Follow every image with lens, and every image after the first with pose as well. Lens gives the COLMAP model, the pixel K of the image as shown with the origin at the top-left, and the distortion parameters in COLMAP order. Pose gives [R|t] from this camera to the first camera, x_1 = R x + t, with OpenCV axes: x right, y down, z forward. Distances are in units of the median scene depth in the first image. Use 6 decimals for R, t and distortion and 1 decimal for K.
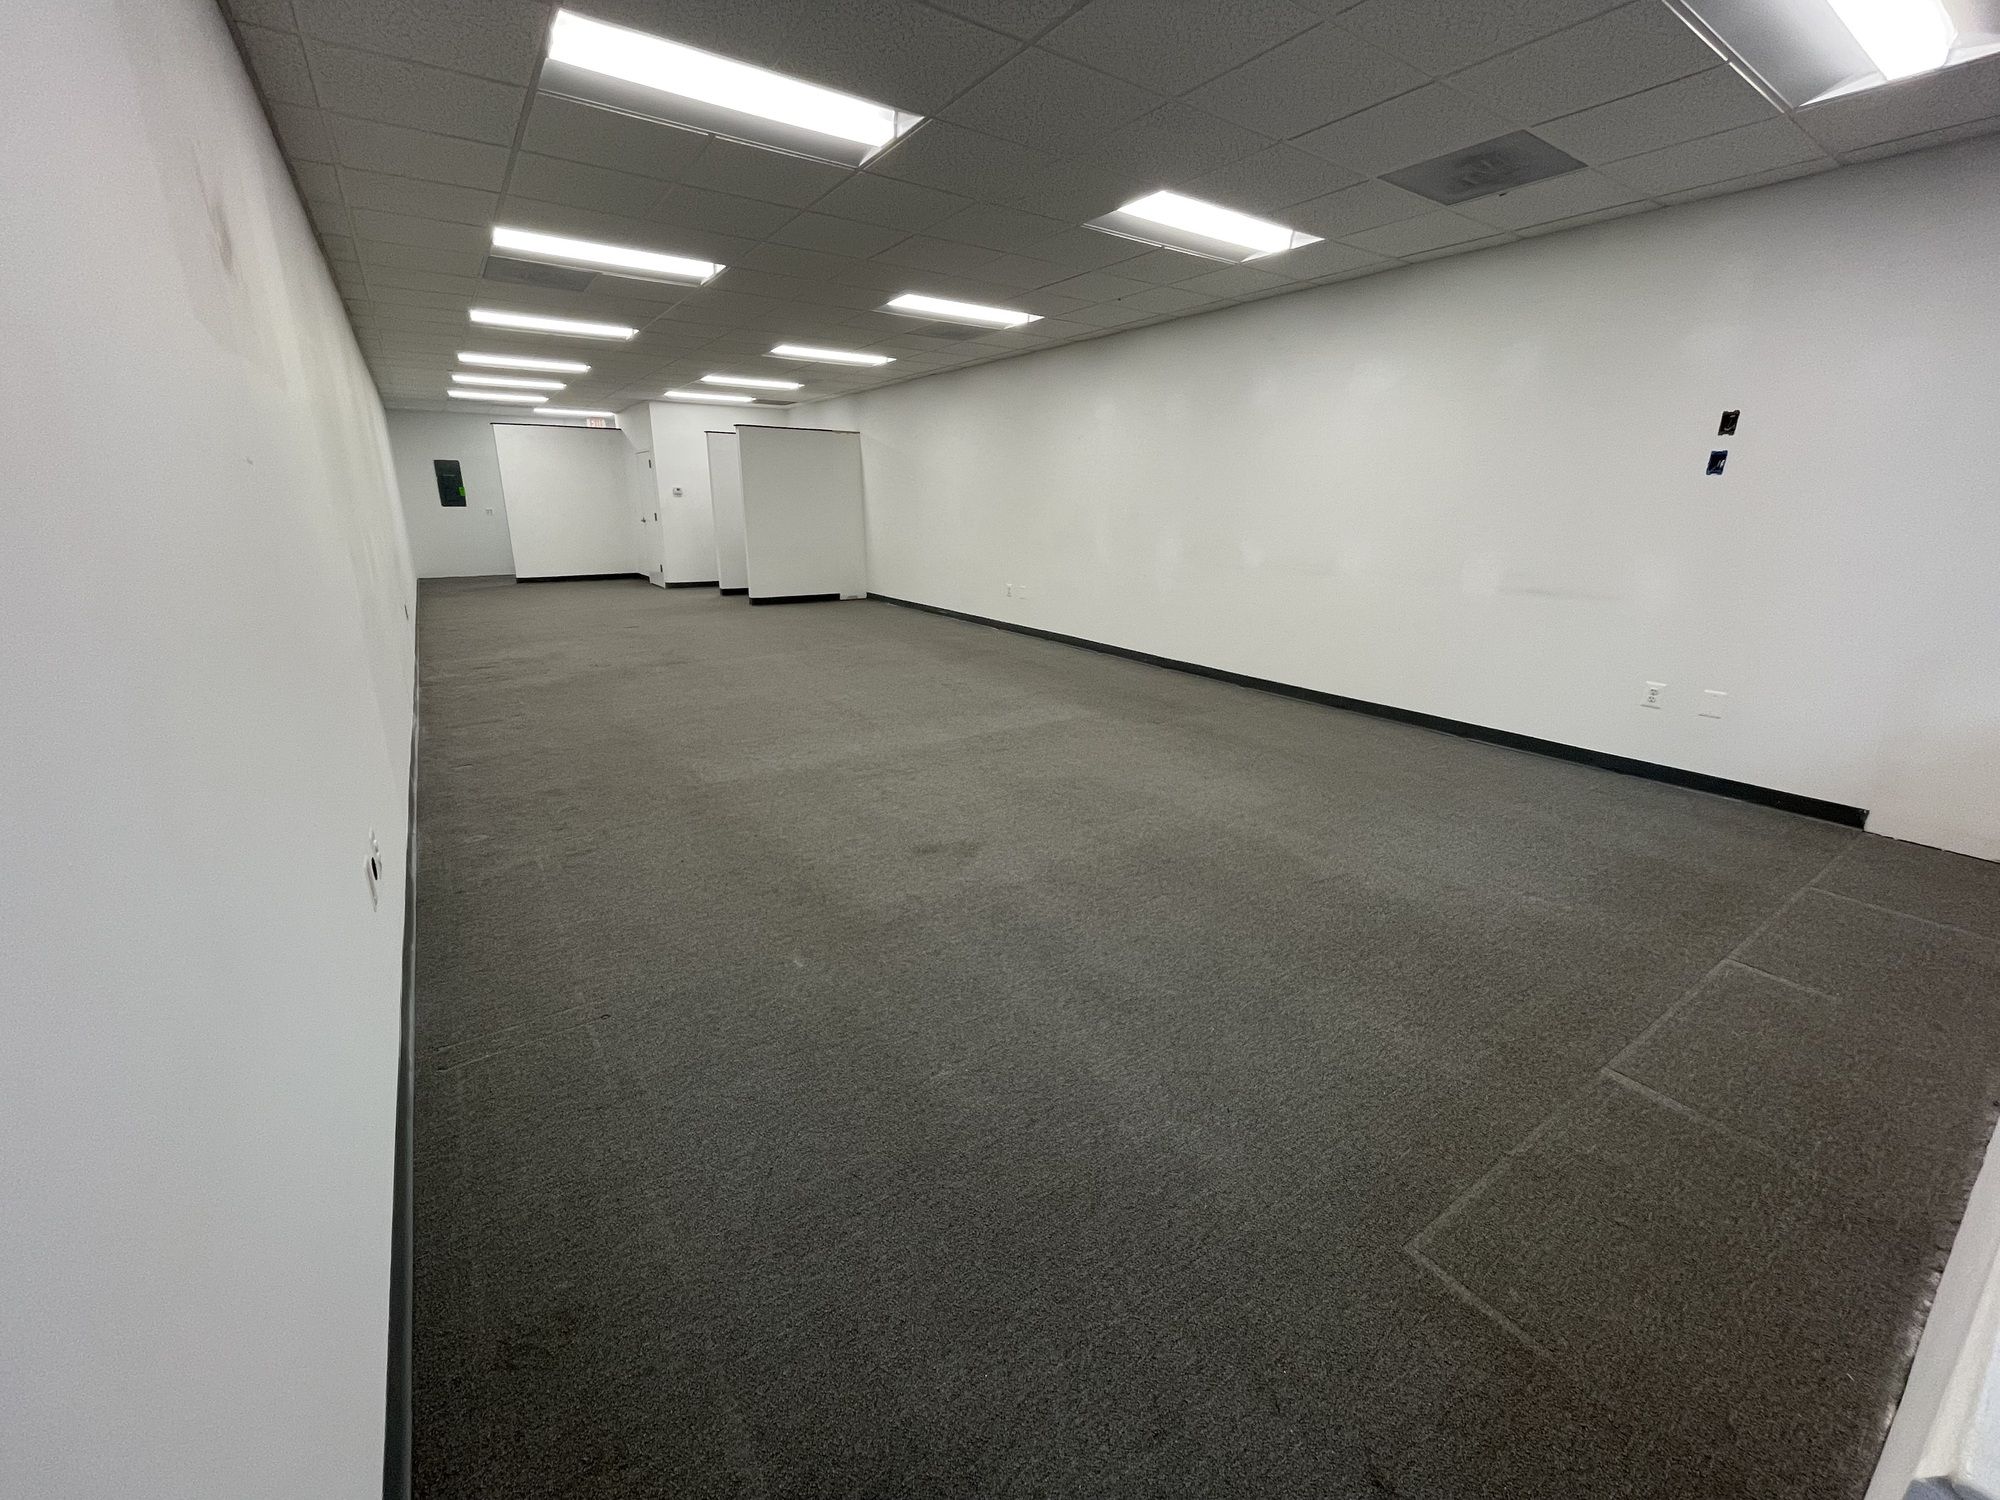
lens RADIAL K [[809.1, 0, 1004.4], [0, 809.1, 716.6], [0, 0, 1]] dist [0.000348, 0.000771]
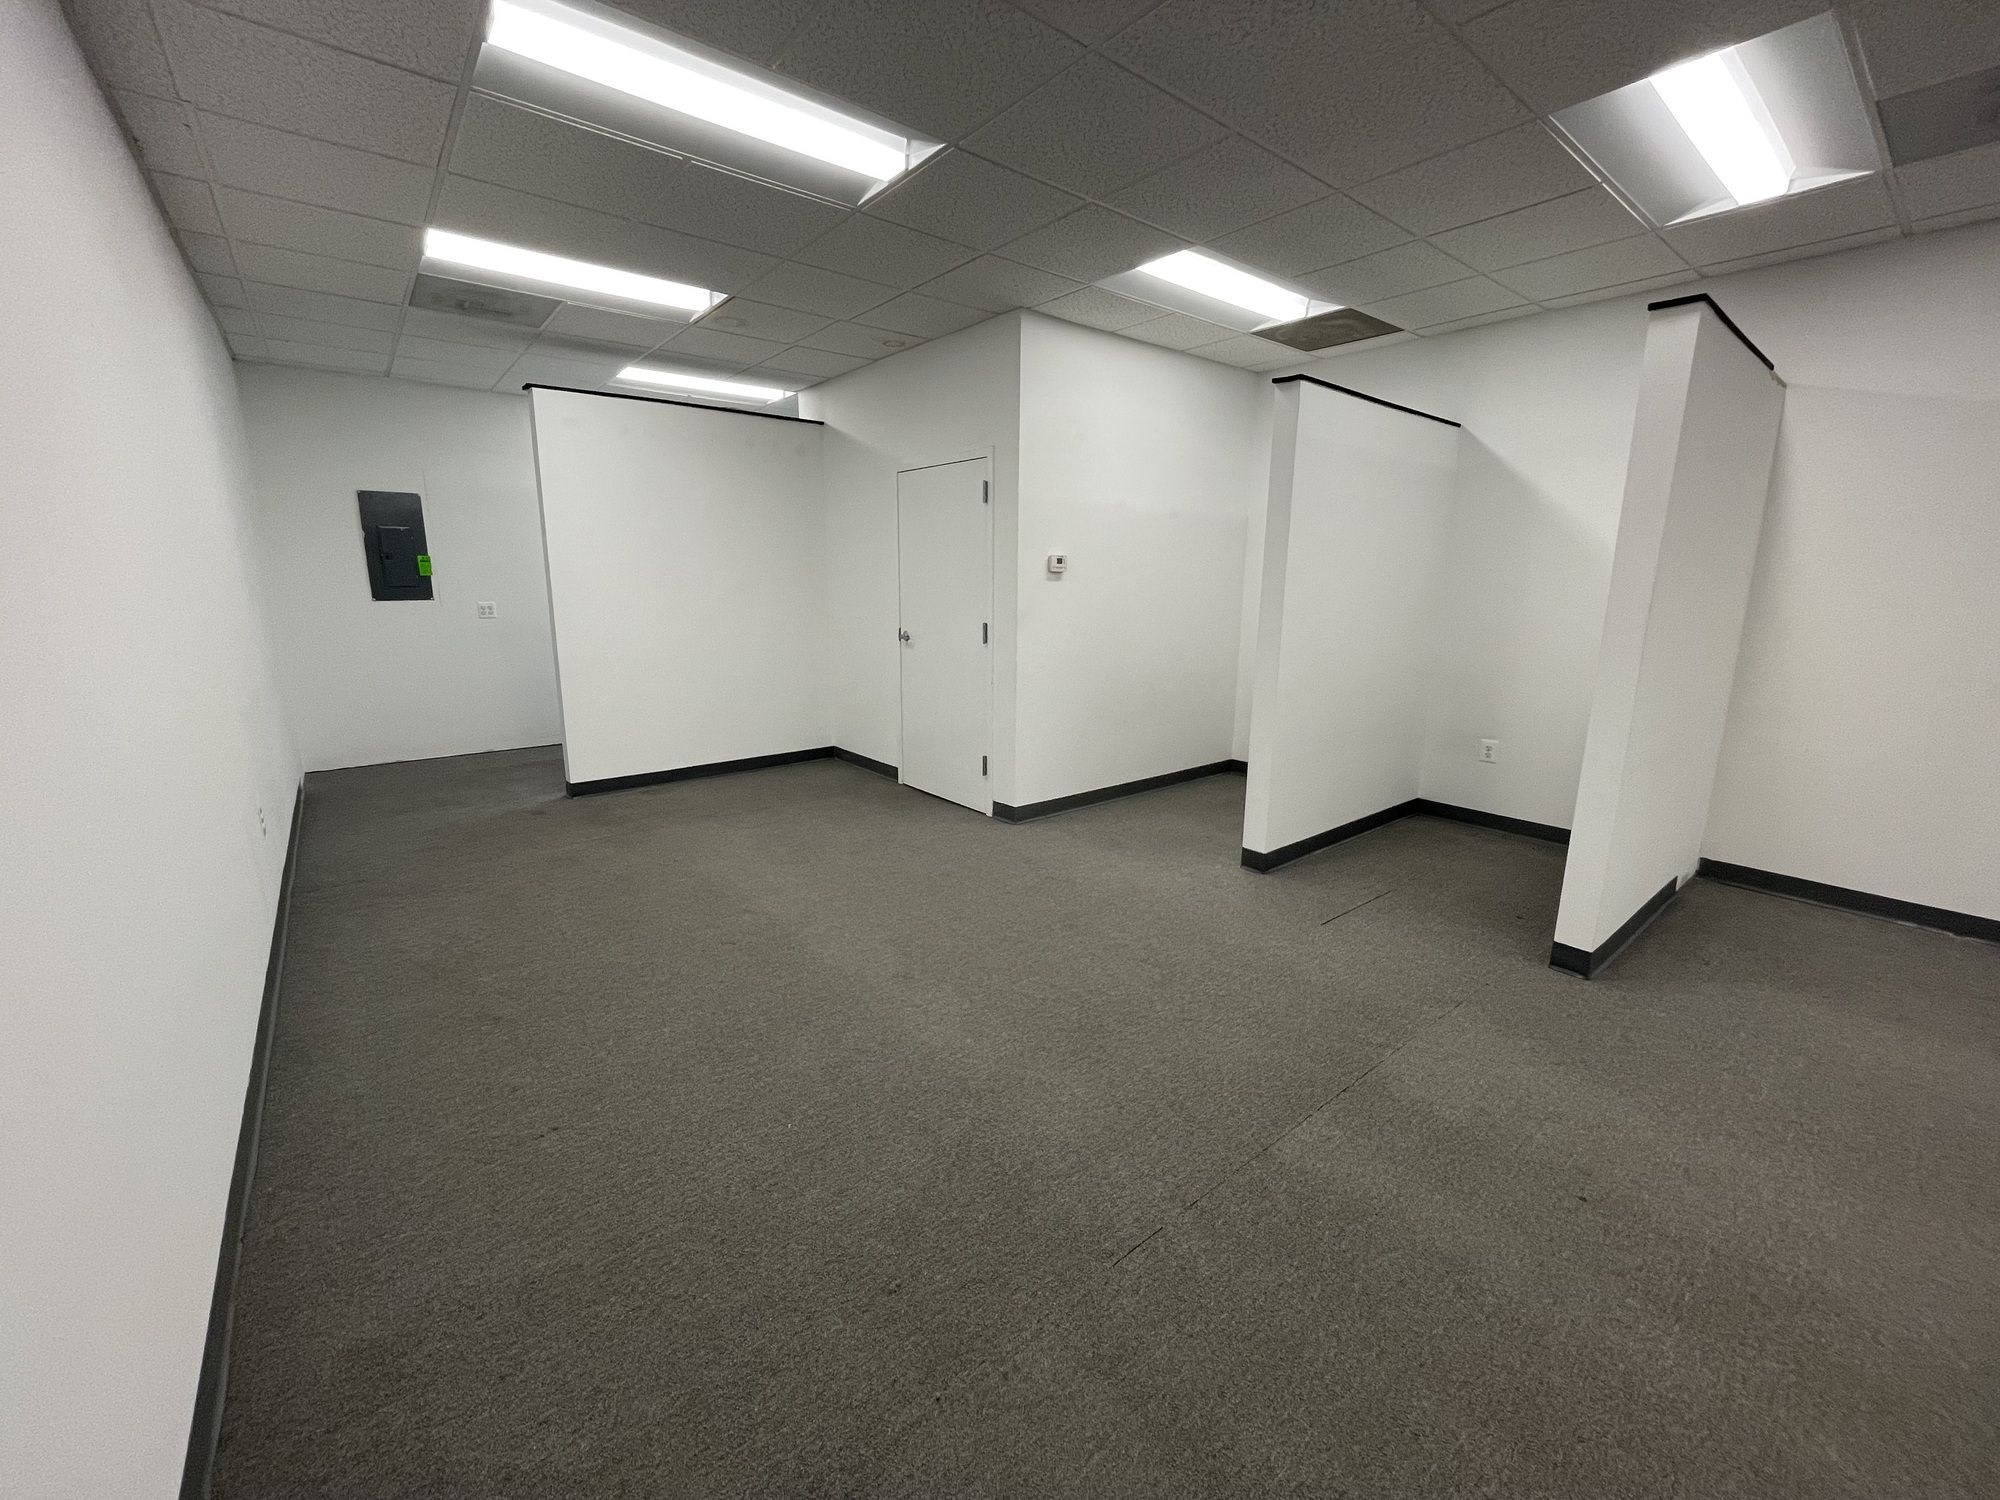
lens RADIAL K [[808.7, 0, 981.6], [0, 808.7, 746.1], [0, 0, 1]] dist [0.001239, -0.000086]
pose [[0.997341, -0.015511, 0.071202, -0.150447], [0.019900, 0.997917, -0.061359, -0.055694], [-0.070102, 0.062613, 0.995573, 0.206411]]
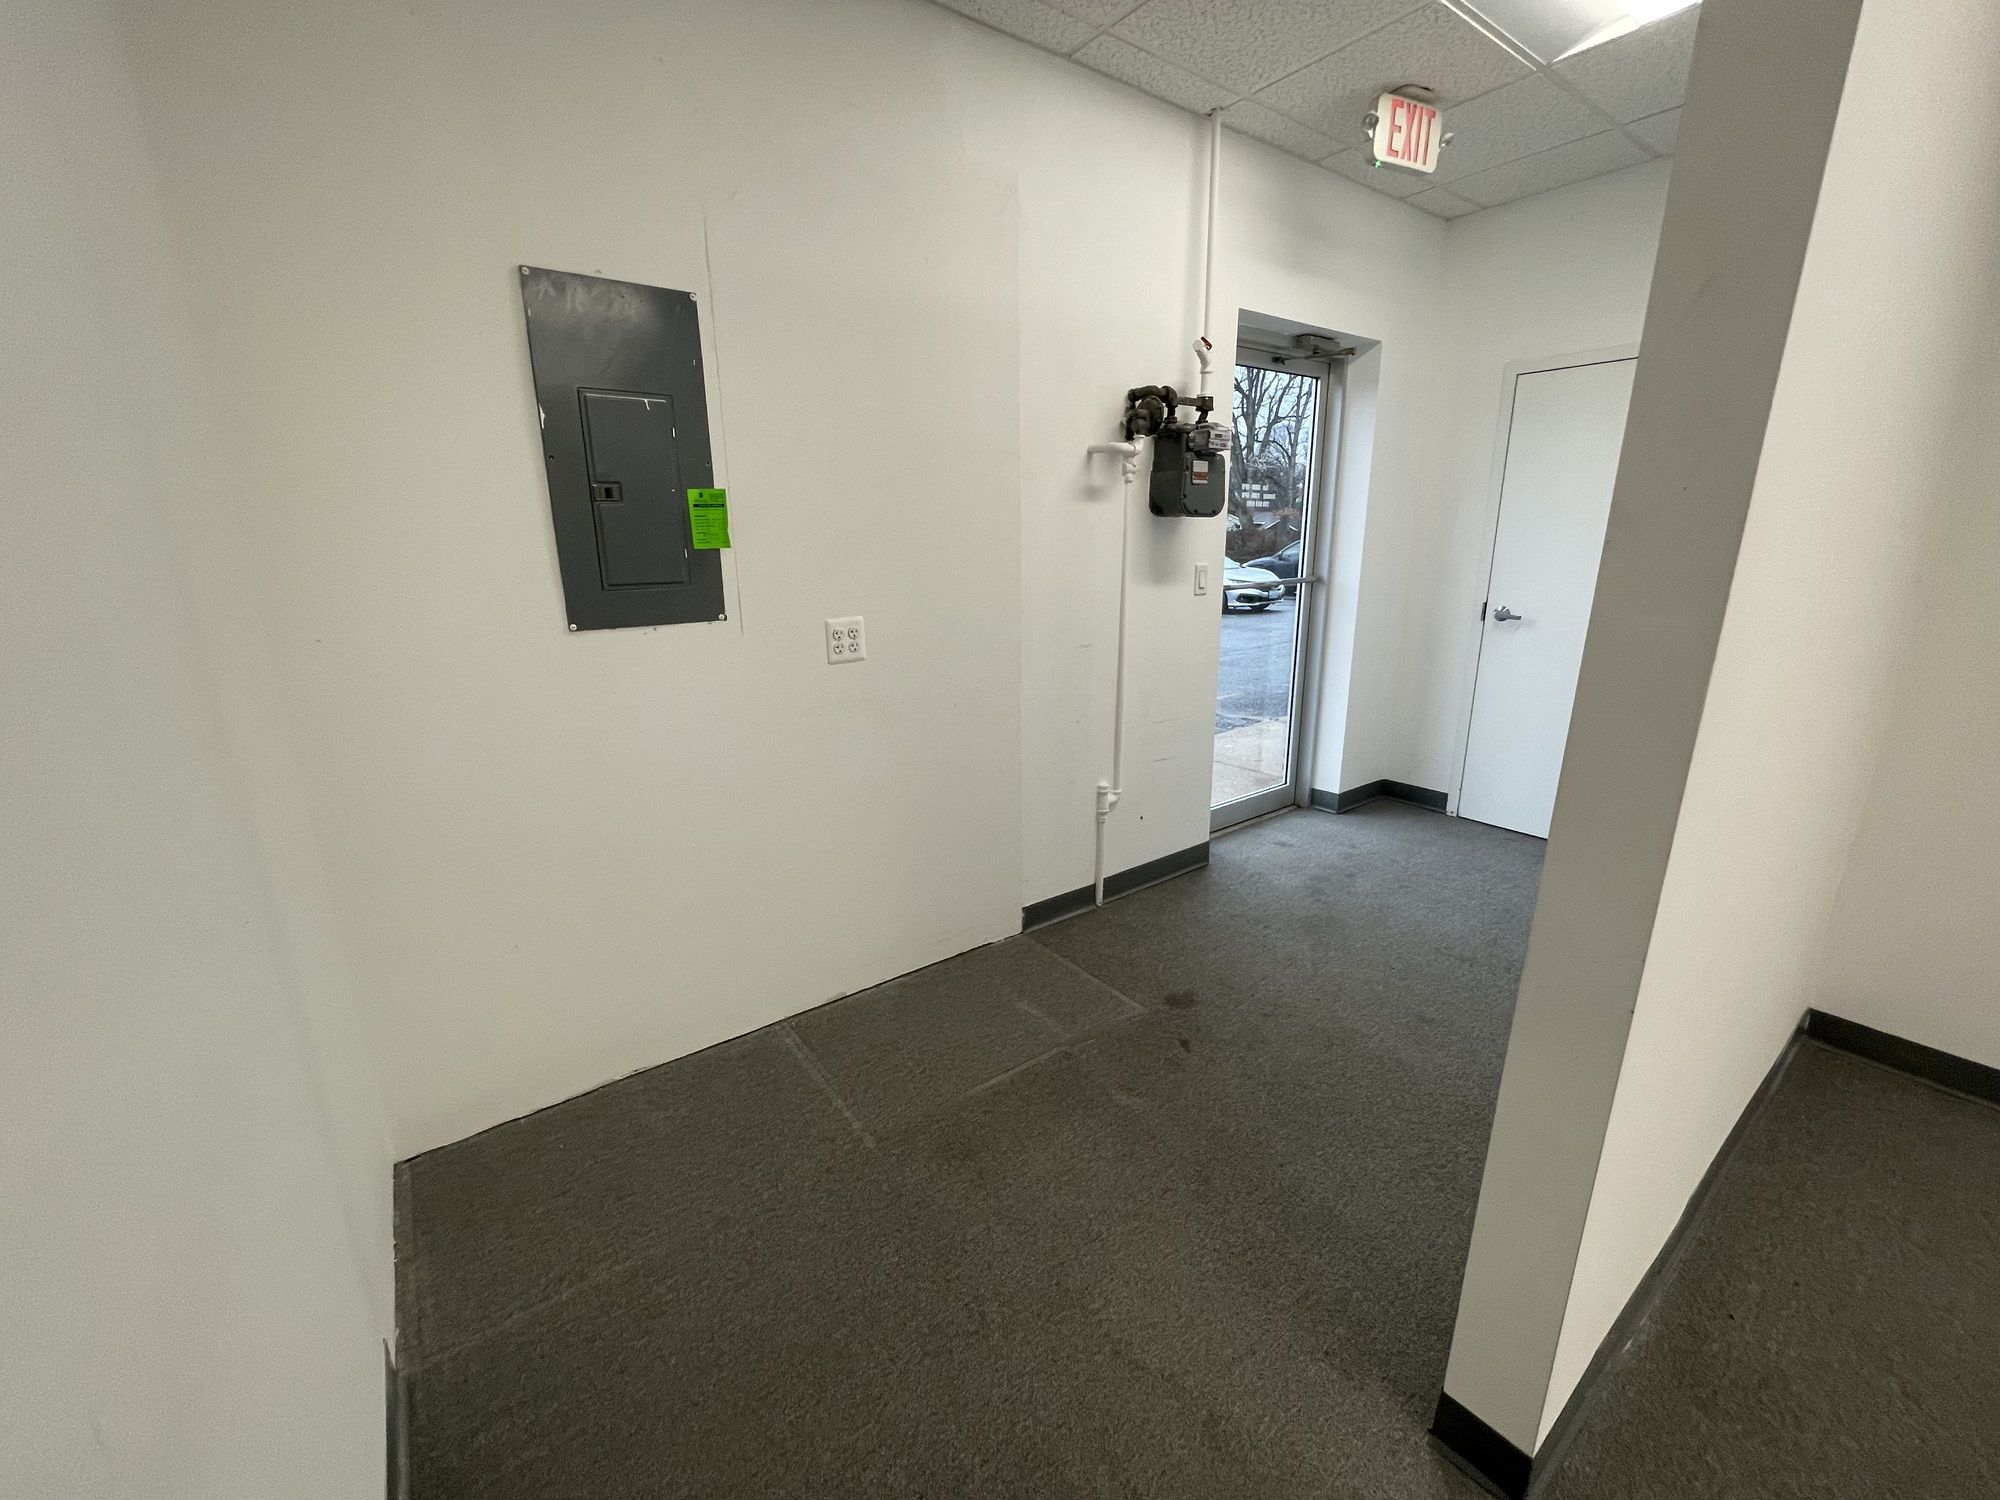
lens RADIAL K [[808.7, 0, 981.6], [0, 808.7, 746.1], [0, 0, 1]] dist [0.001239, -0.000086]
pose [[0.999037, -0.025938, 0.035395, -0.231151], [0.026287, 0.999610, -0.009427, -0.086732], [-0.035137, 0.010348, 0.999329, 0.315355]]
